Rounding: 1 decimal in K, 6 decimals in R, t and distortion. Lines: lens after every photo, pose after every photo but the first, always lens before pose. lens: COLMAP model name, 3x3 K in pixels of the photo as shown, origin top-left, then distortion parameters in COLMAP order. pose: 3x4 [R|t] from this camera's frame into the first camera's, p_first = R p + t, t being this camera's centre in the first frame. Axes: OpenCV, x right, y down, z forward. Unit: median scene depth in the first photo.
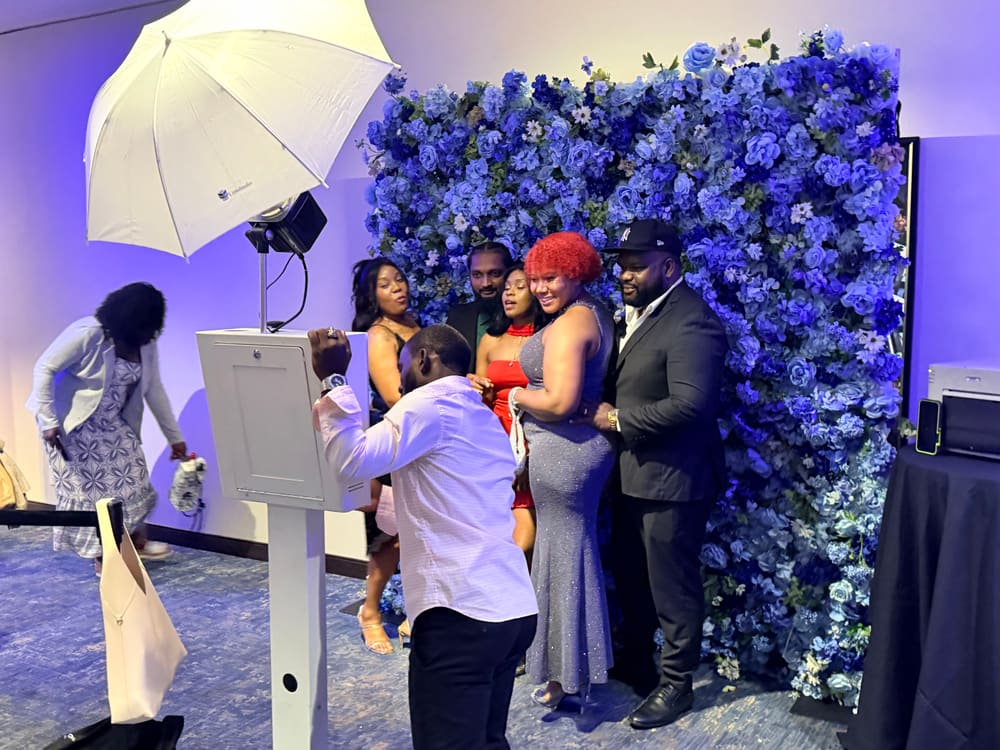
lens RADIAL K [[966.8, 0, 501.4], [0, 966.8, 383.3], [0, 0, 1]] dist [0.221094, -0.454104]
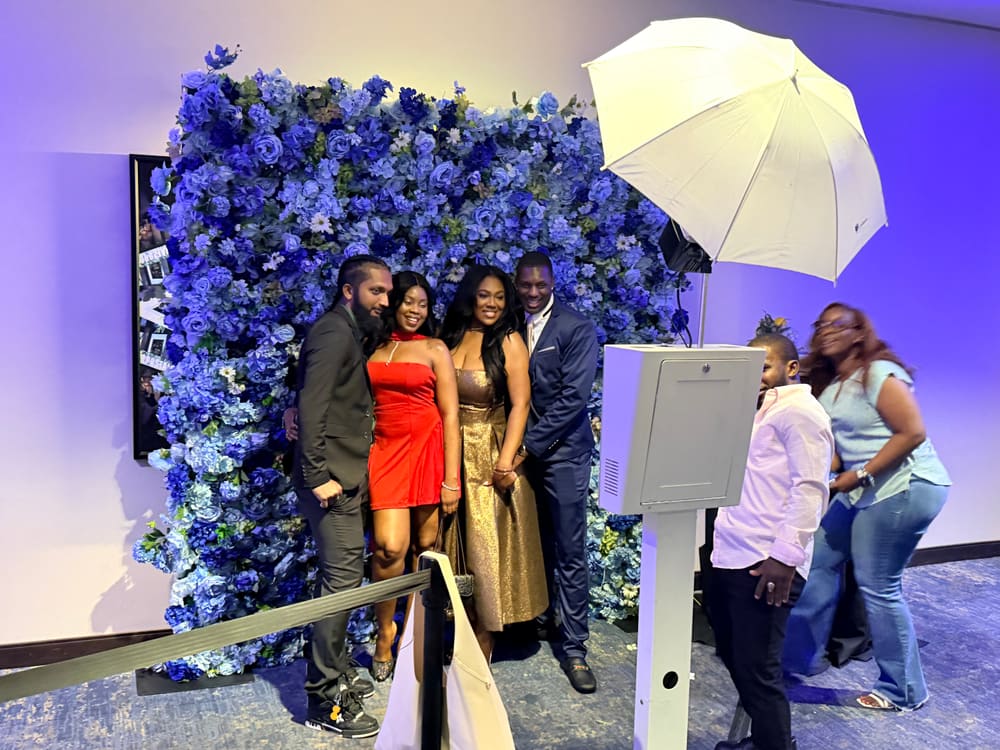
lens RADIAL K [[972.7, 0, 489.8], [0, 972.7, 379.4], [0, 0, 1]] dist [0.265227, -0.479952]
pose [[0.616120, -0.061008, 0.785286, -0.796106], [0.061266, 0.997687, 0.029441, -0.040956], [-0.785266, 0.029972, 0.618433, 0.337127]]
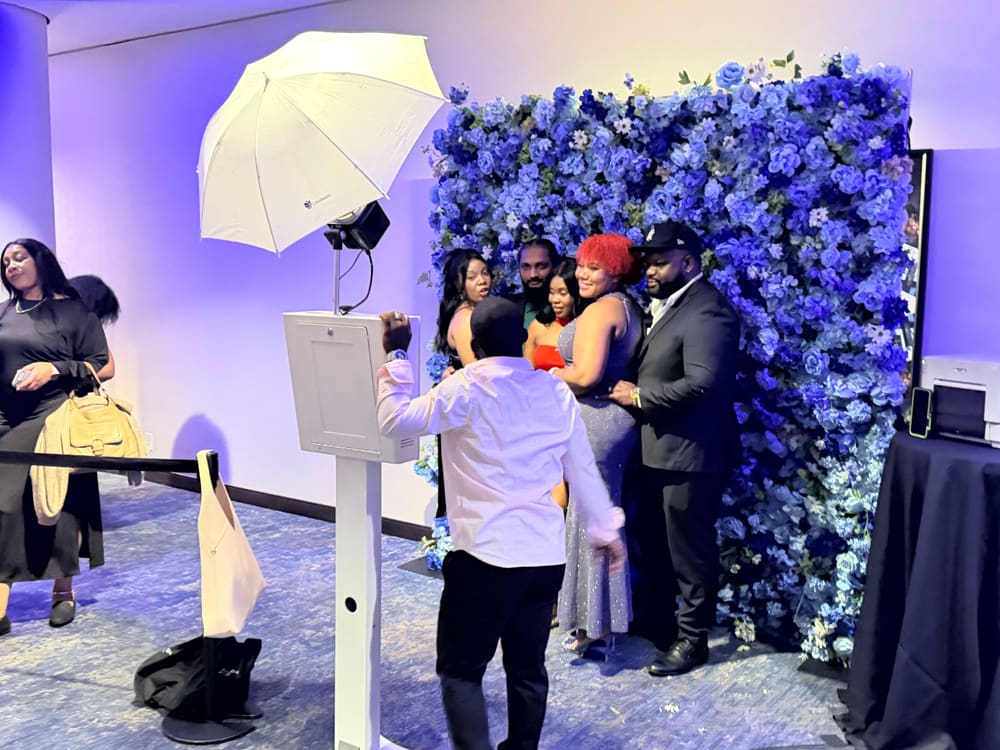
lens RADIAL K [[960.3, 0, 481.3], [0, 960.3, 376.5], [0, 0, 1]] dist [0.209857, -0.414041]
pose [[0.995604, 0.027309, -0.089588, 0.030617], [-0.027011, 0.999625, 0.004542, 0.009786], [0.089679, -0.002102, 0.995969, -0.119097]]
